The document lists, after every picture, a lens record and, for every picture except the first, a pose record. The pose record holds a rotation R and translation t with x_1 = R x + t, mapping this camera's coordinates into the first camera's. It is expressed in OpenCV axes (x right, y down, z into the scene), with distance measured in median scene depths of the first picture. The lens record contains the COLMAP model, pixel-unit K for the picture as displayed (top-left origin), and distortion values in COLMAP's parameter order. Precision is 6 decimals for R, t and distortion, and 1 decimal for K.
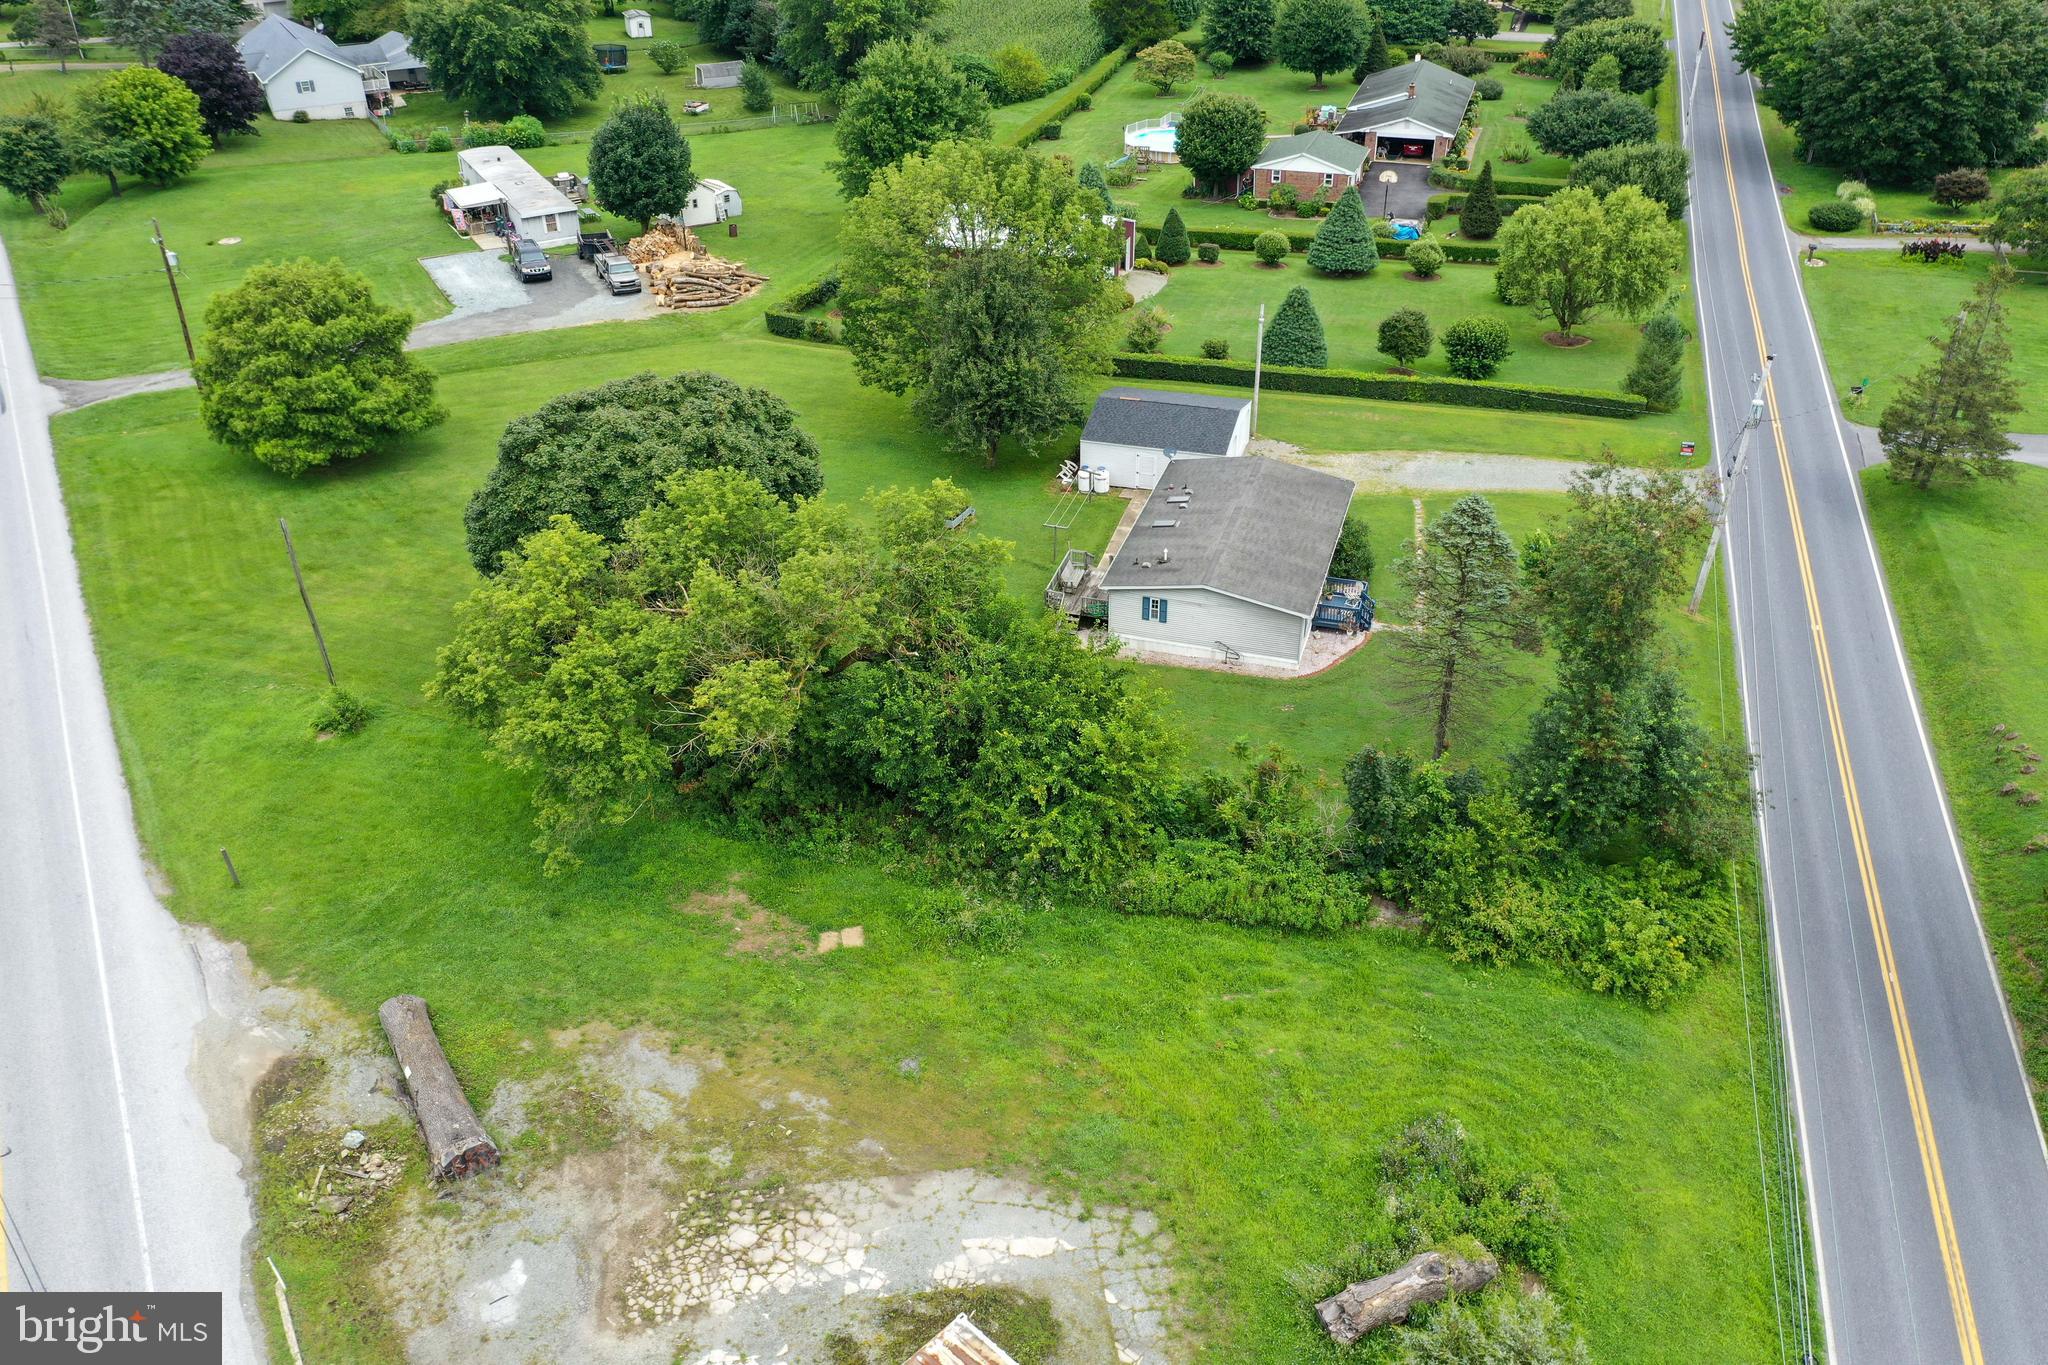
lens RADIAL K [[1606.7, 0, 1021.6], [0, 1606.7, 687.1], [0, 0, 1]] dist [-0.001038, -0.004659]
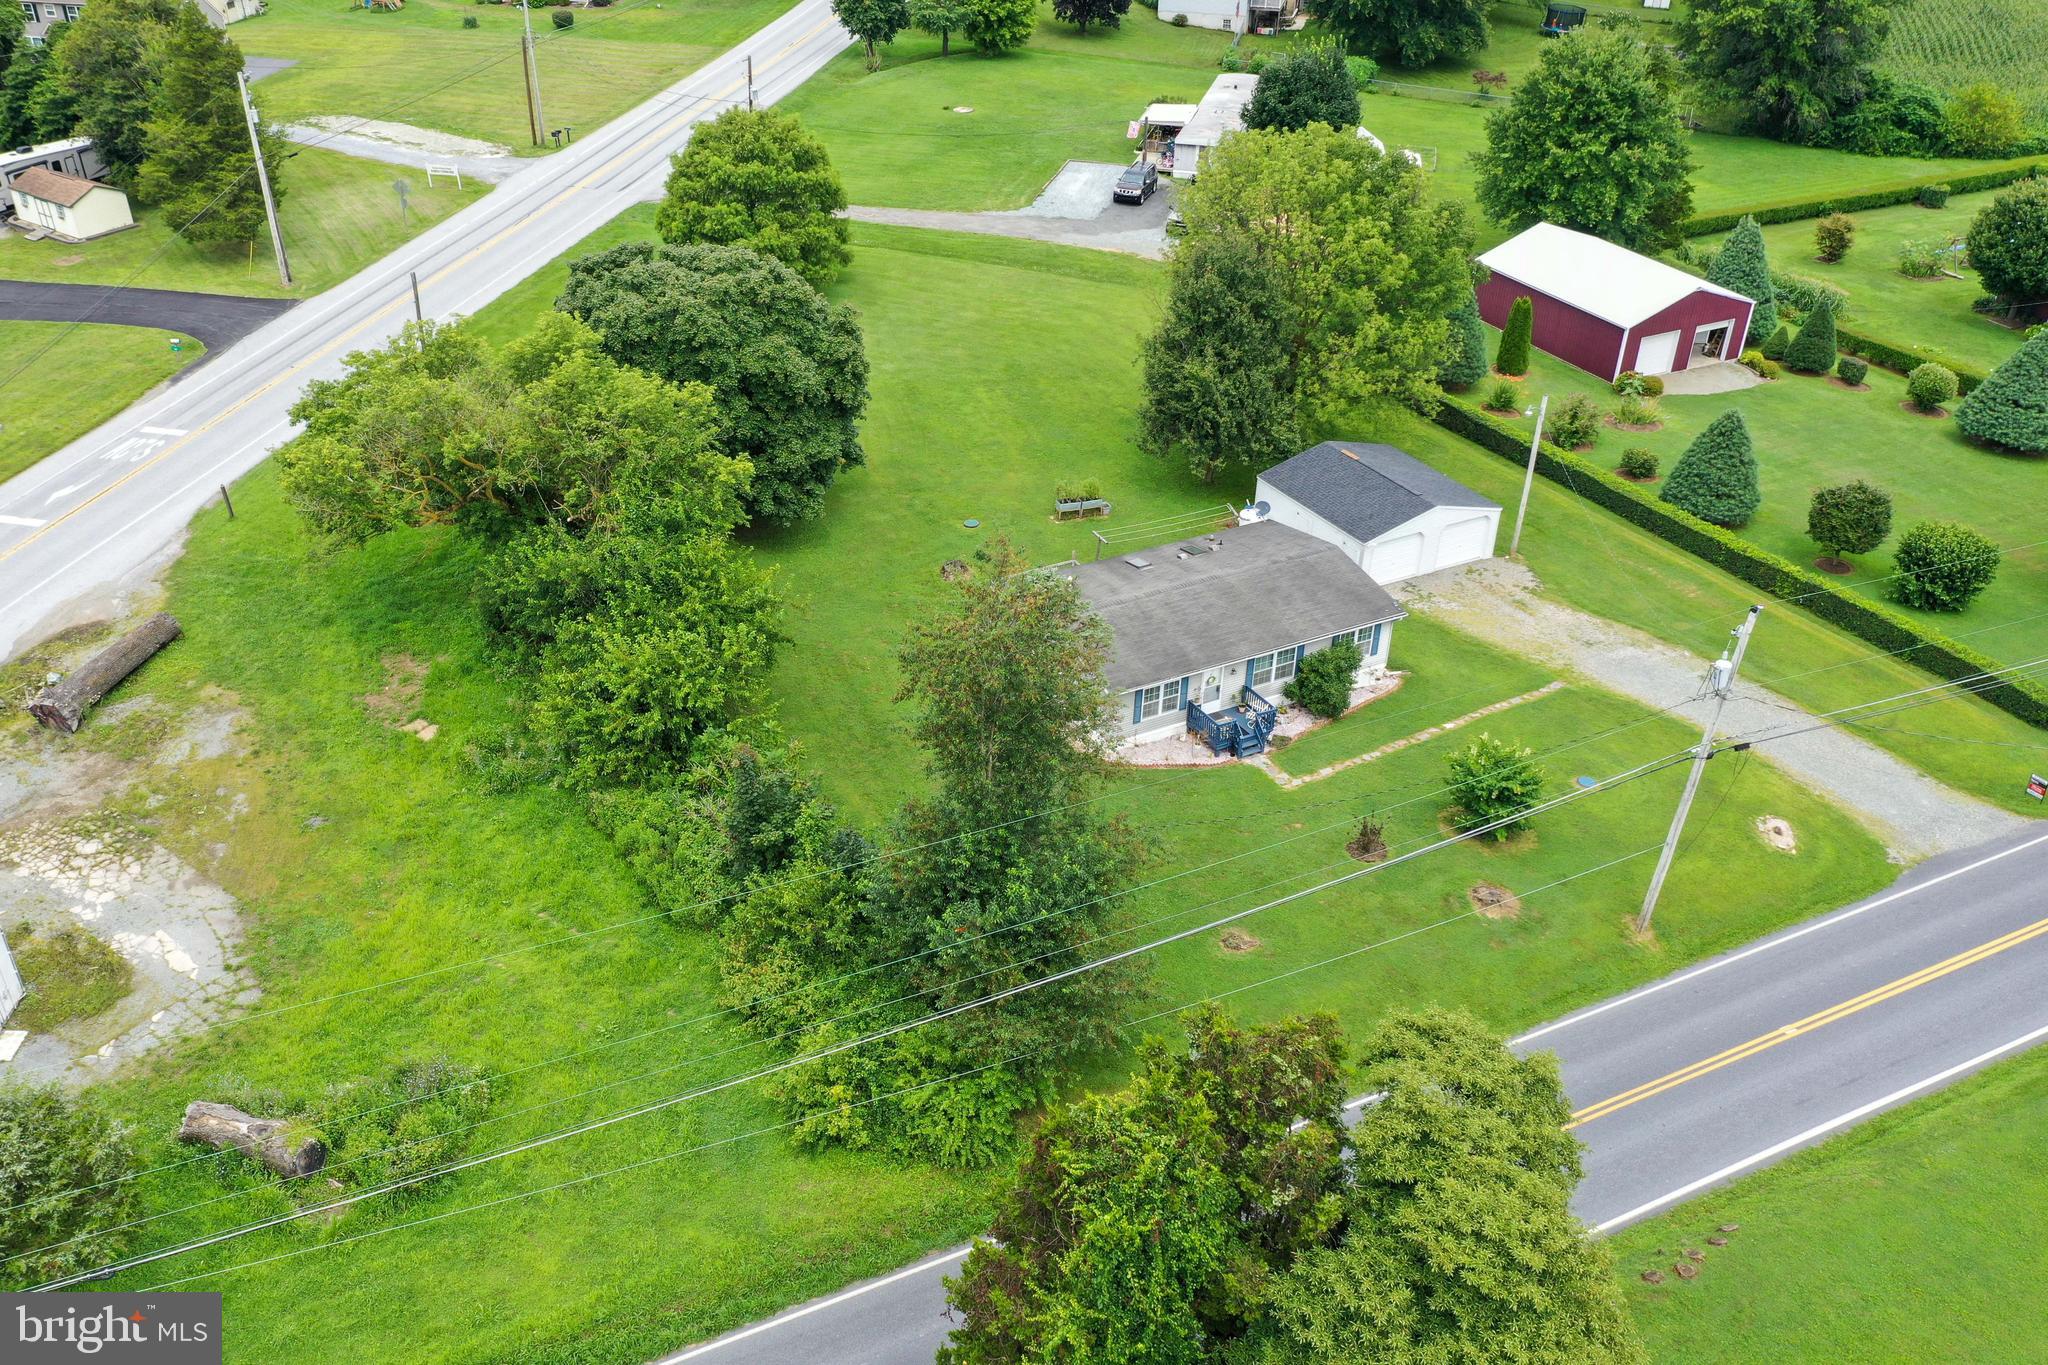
lens RADIAL K [[1755.8, 0, 924.0], [0, 1755.8, 757.8], [0, 0, 1]] dist [-0.002638, -0.010368]
pose [[0.694192, 0.408982, -0.592309, 0.435911], [-0.391259, 0.905110, 0.166409, -0.083538], [0.604164, 0.116227, 0.788339, 0.126386]]
